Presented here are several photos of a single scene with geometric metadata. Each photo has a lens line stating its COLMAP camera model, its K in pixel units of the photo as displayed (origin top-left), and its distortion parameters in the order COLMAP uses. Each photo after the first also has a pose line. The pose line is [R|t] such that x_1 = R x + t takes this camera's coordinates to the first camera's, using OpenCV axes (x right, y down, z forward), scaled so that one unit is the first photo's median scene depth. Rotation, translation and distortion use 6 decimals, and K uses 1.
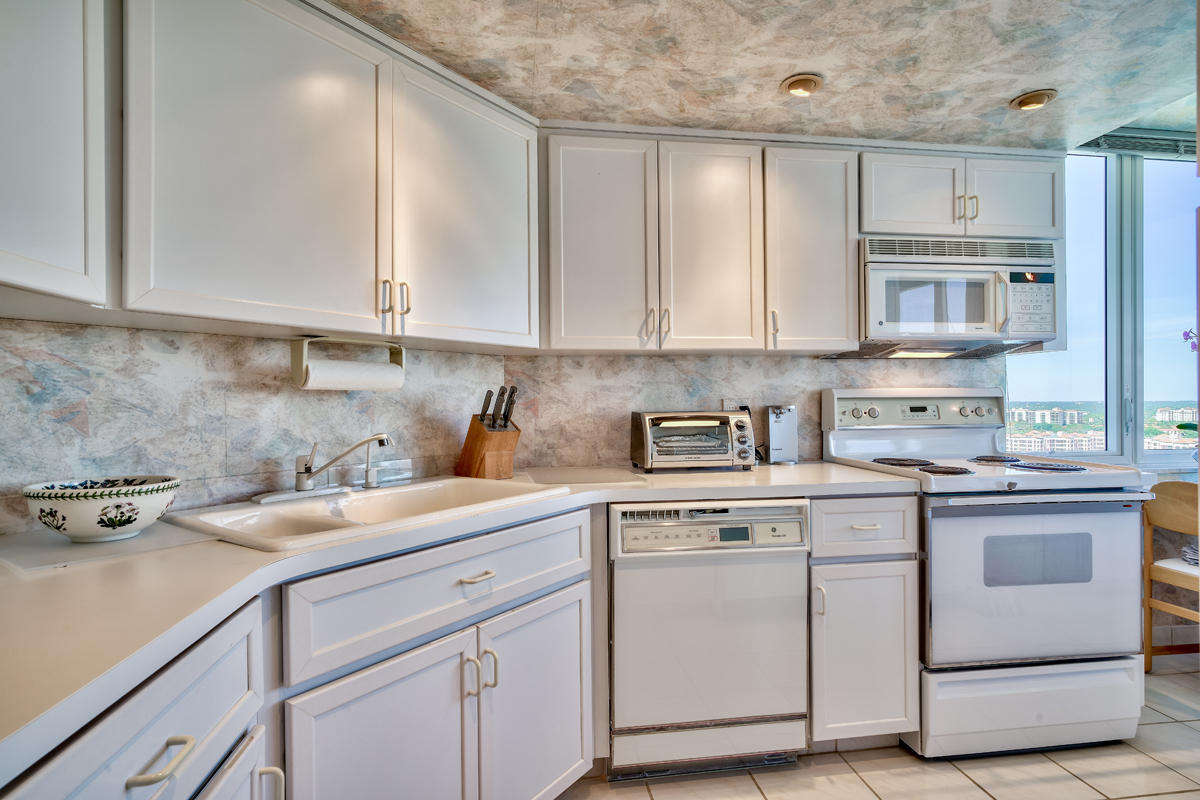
lens RADIAL K [[602.9, 0, 596.4], [0, 602.9, 400.6], [0, 0, 1]] dist [0.001862, 0.001218]
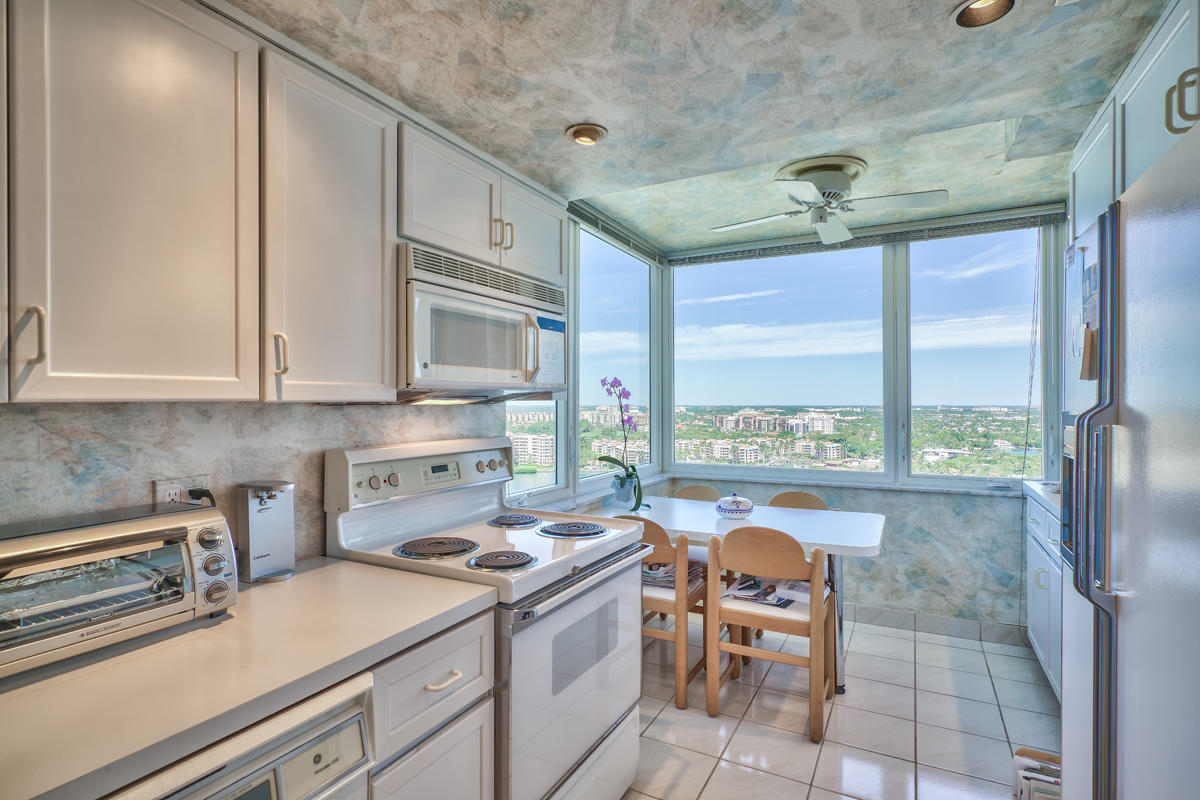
lens RADIAL K [[602.9, 0, 596.4], [0, 602.9, 400.6], [0, 0, 1]] dist [0.001862, 0.001218]
pose [[0.590689, 0.009760, 0.806841, 0.006153], [-0.004554, 0.999951, -0.008761, -0.078512], [-0.806887, 0.001501, 0.590704, 0.393225]]
